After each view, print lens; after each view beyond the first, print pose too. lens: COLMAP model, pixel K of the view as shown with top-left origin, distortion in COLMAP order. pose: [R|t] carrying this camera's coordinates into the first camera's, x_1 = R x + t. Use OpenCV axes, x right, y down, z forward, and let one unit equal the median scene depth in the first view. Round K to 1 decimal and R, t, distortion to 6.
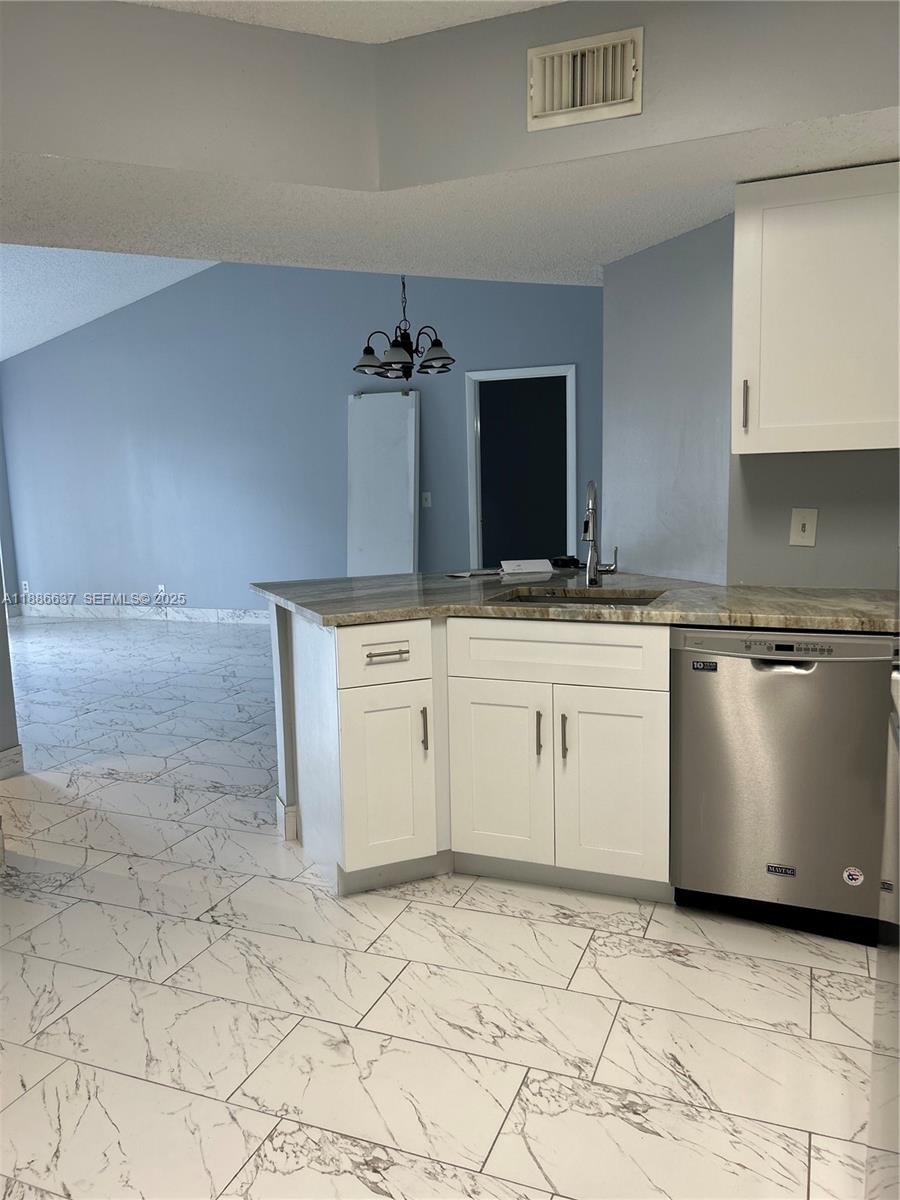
lens RADIAL K [[901.8, 0, 438.6], [0, 901.8, 598.6], [0, 0, 1]] dist [0.040975, -0.055377]
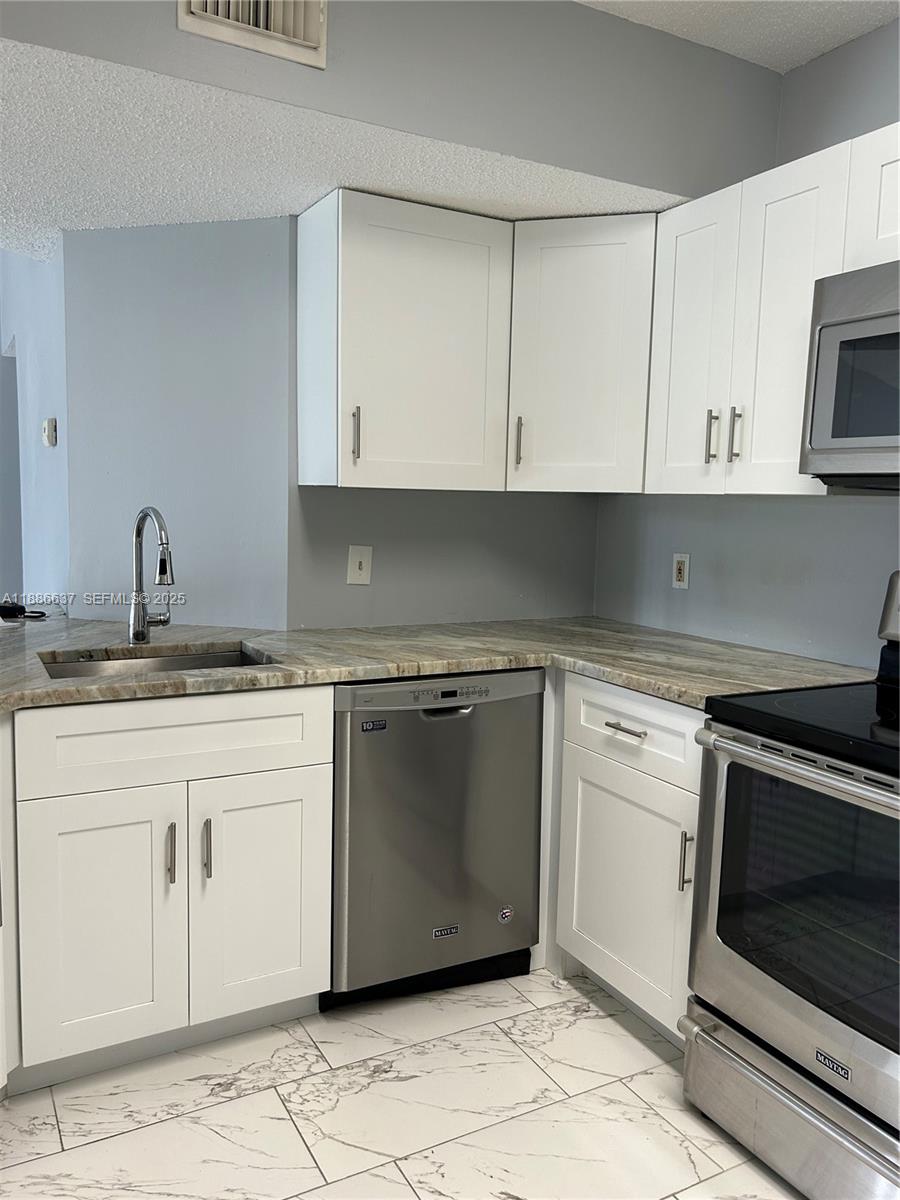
lens RADIAL K [[901.8, 0, 452.1], [0, 901.8, 593.7], [0, 0, 1]] dist [0.040975, -0.055377]
pose [[0.626505, -0.036040, 0.778584, -0.340685], [0.063744, 0.997953, -0.005098, -0.044887], [-0.776807, 0.052824, 0.627520, 0.392434]]
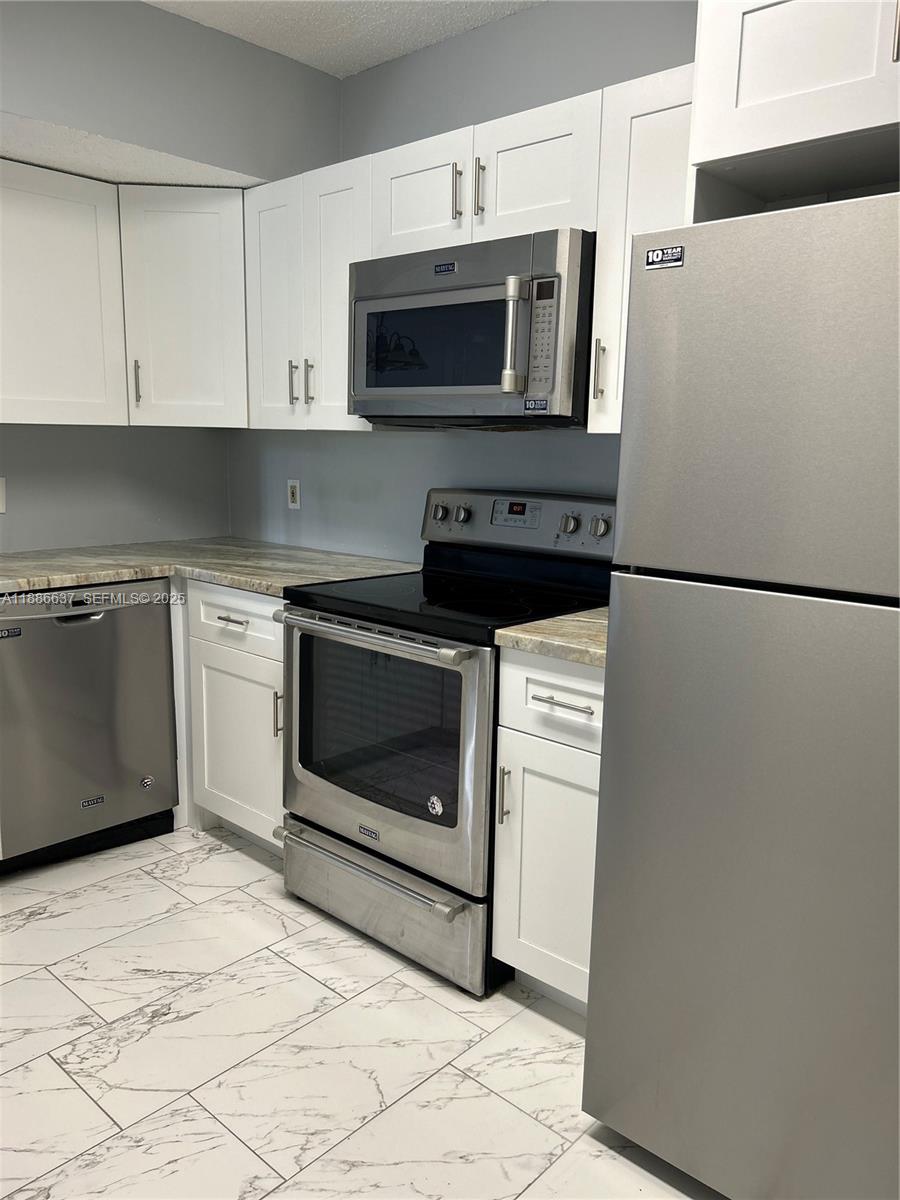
lens RADIAL K [[901.8, 0, 451.9], [0, 901.8, 598.2], [0, 0, 1]] dist [0.040975, -0.055377]
pose [[0.342960, -0.128563, 0.930510, -0.483819], [0.099442, 0.989993, 0.100129, -0.017101], [-0.934071, 0.058191, 0.352313, 0.180780]]
